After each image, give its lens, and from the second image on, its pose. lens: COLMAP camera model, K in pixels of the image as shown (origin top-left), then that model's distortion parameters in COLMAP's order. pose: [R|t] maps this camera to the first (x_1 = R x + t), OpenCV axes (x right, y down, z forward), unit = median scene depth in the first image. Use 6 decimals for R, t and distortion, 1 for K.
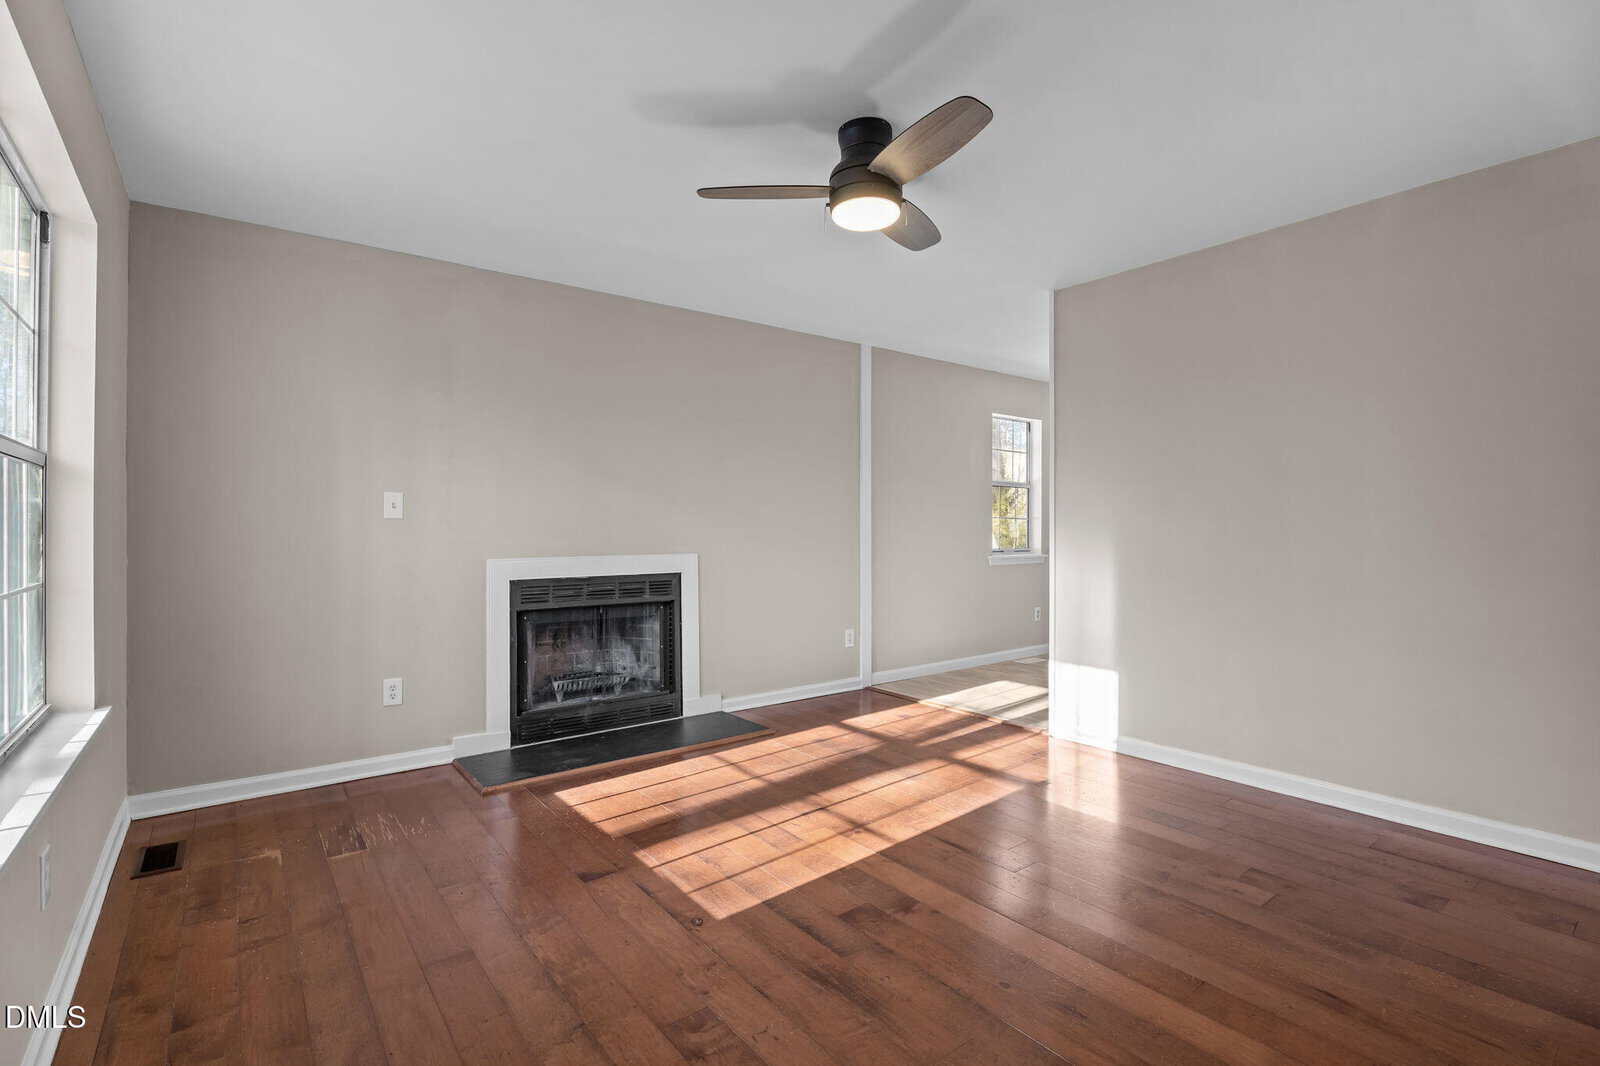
lens RADIAL K [[738.7, 0, 800.0], [0, 738.7, 533.0], [0, 0, 1]] dist [-0.010291, 0.000146]
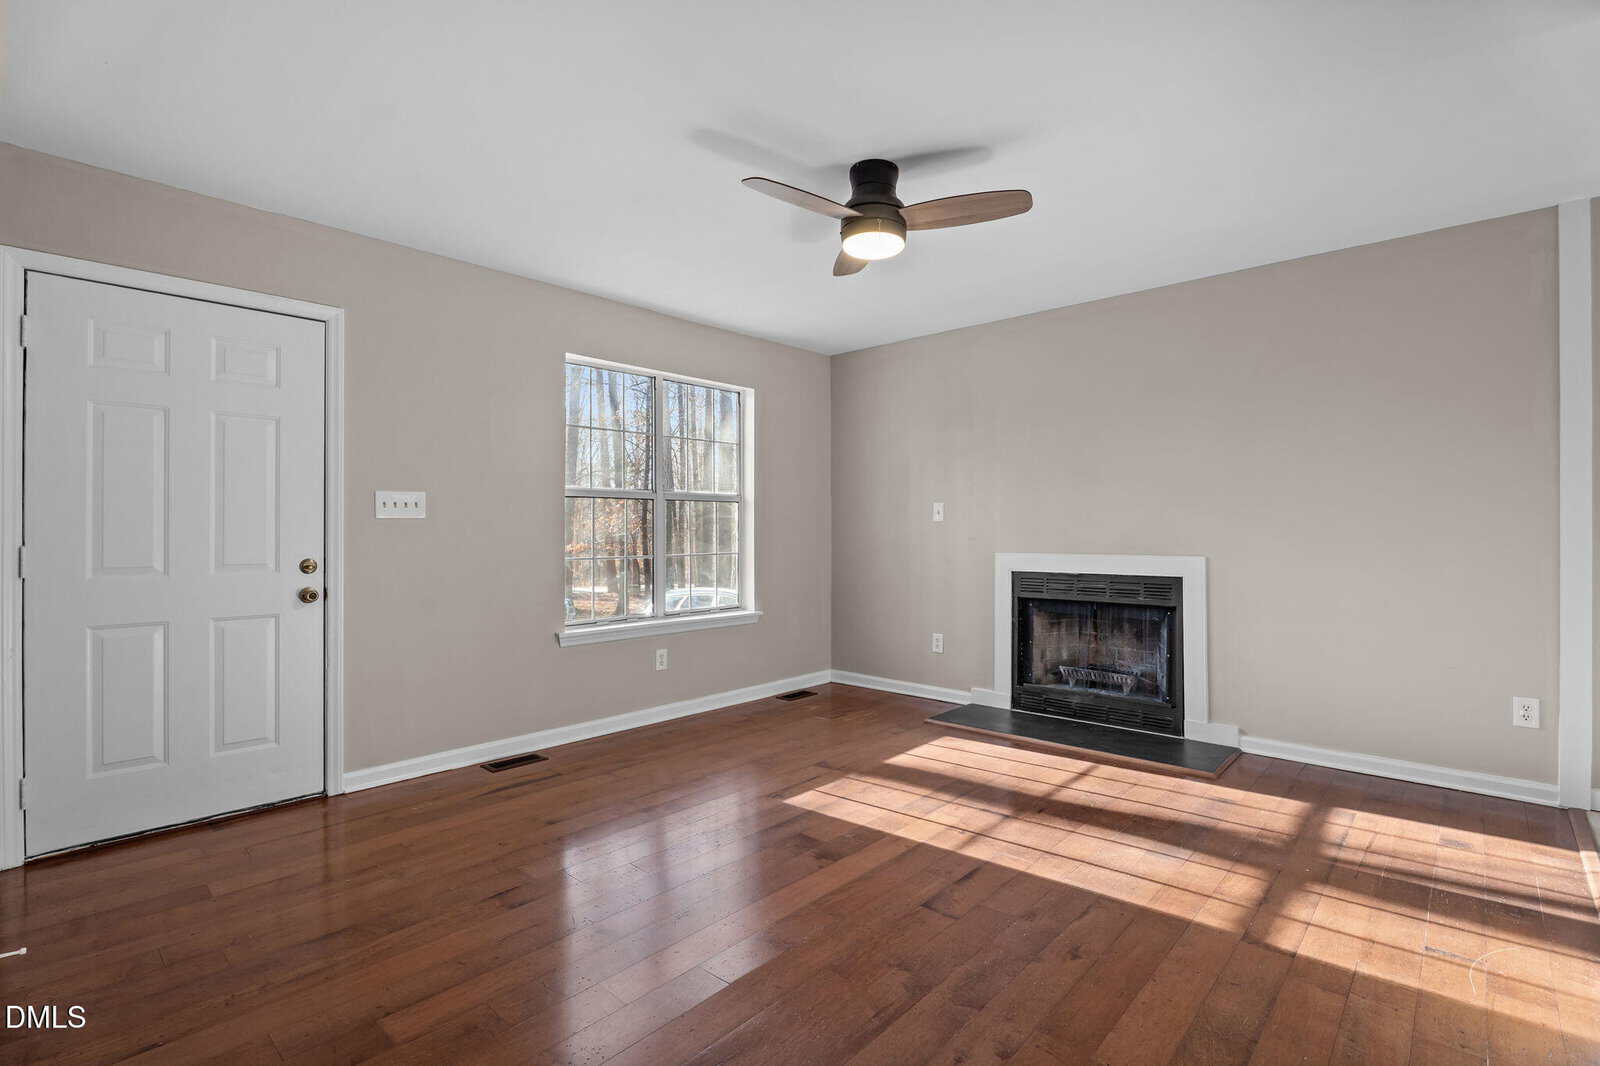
lens RADIAL K [[756.8, 0, 803.1], [0, 756.8, 537.7], [0, 0, 1]] dist [-0.014538, 0.000045]
pose [[0.169954, 0.011796, -0.985381, 0.710001], [-0.003317, 0.999930, 0.011398, -0.003198], [0.985446, 0.001331, 0.169981, 0.417962]]
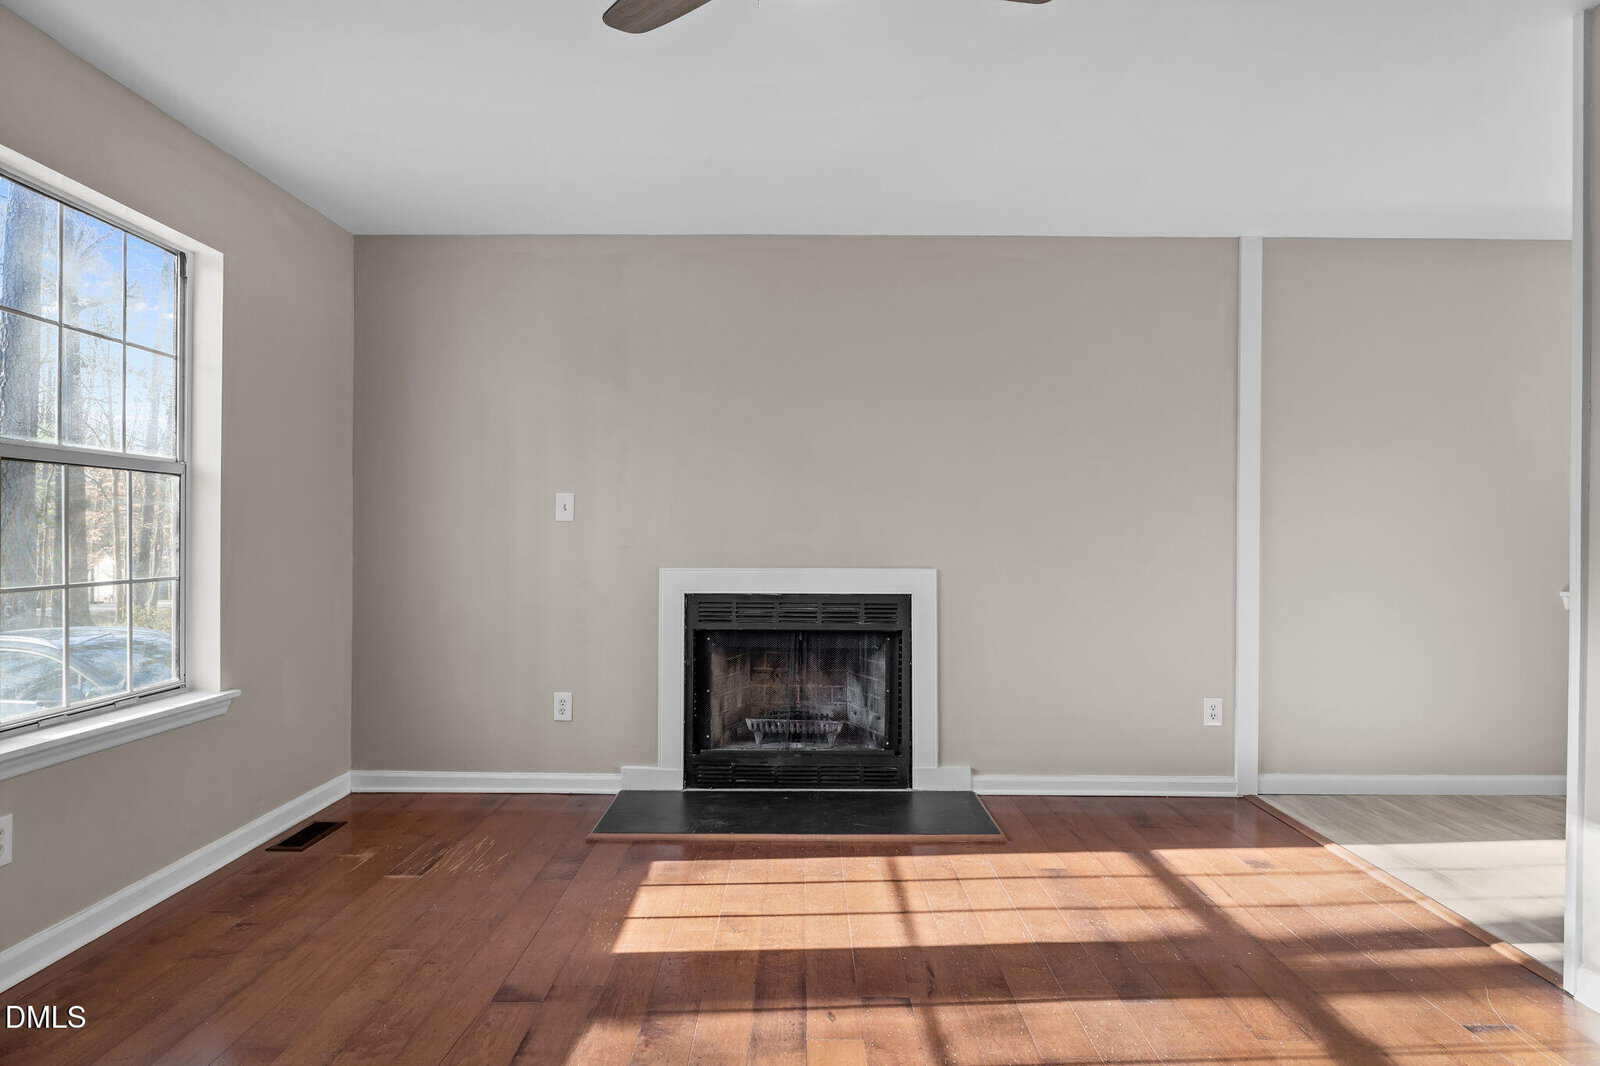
lens RADIAL K [[802.8, 0, 806.3], [0, 802.8, 543.2], [0, 0, 1]] dist [-0.014734, 0.000153]
pose [[0.791588, 0.011936, -0.610939, 0.262806], [-0.010957, 0.999926, 0.005338, -0.000468], [0.610957, 0.002469, 0.791660, 0.323359]]
